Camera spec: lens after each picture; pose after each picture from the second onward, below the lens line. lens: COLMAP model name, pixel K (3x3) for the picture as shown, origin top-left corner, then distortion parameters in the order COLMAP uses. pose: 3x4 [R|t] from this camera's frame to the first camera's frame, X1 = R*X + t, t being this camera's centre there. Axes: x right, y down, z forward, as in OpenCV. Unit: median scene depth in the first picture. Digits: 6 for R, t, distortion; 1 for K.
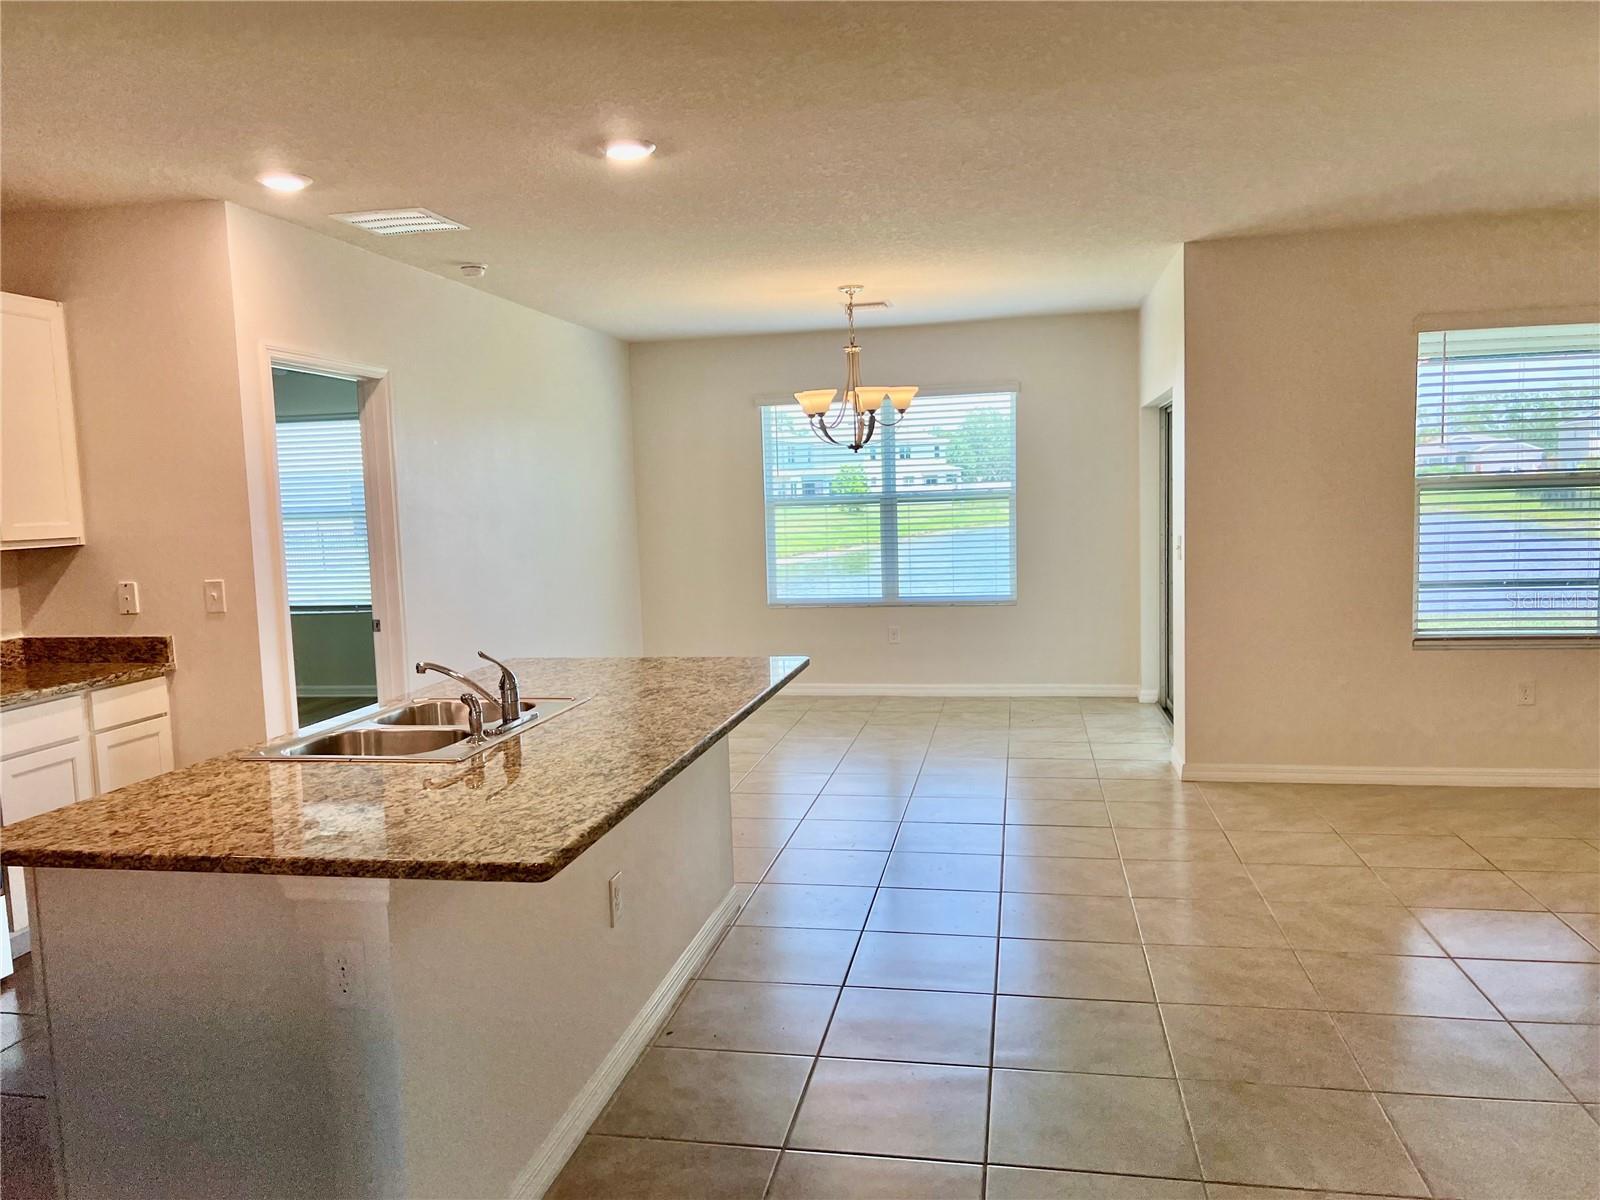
lens RADIAL K [[1201.2, 0, 790.4], [0, 1201.2, 609.5], [0, 0, 1]] dist [0.056220, -0.051799]
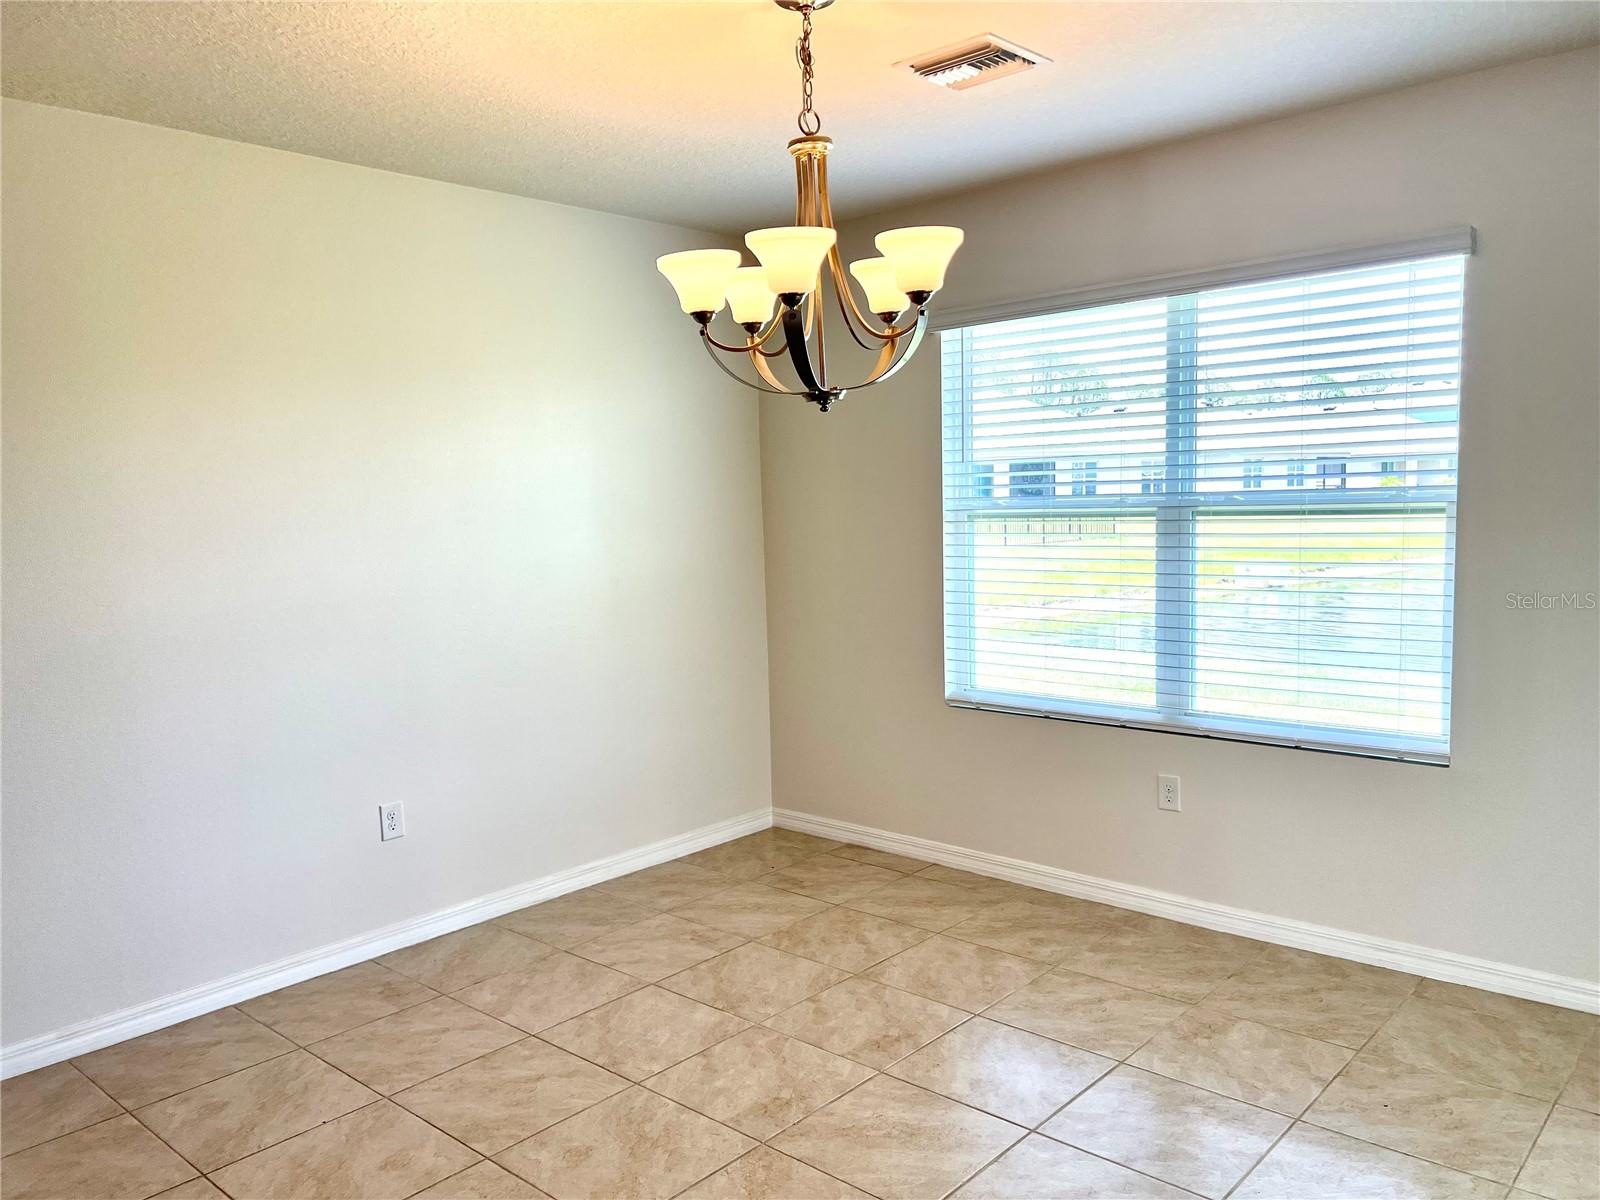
lens RADIAL K [[1201.2, 0, 802.8], [0, 1201.2, 594.1], [0, 0, 1]] dist [0.056220, -0.051799]
pose [[0.863741, 0.055998, -0.500814, 0.196101], [-0.050235, 0.998425, 0.024998, -0.062249], [0.501425, 0.003567, 0.865194, 0.507978]]
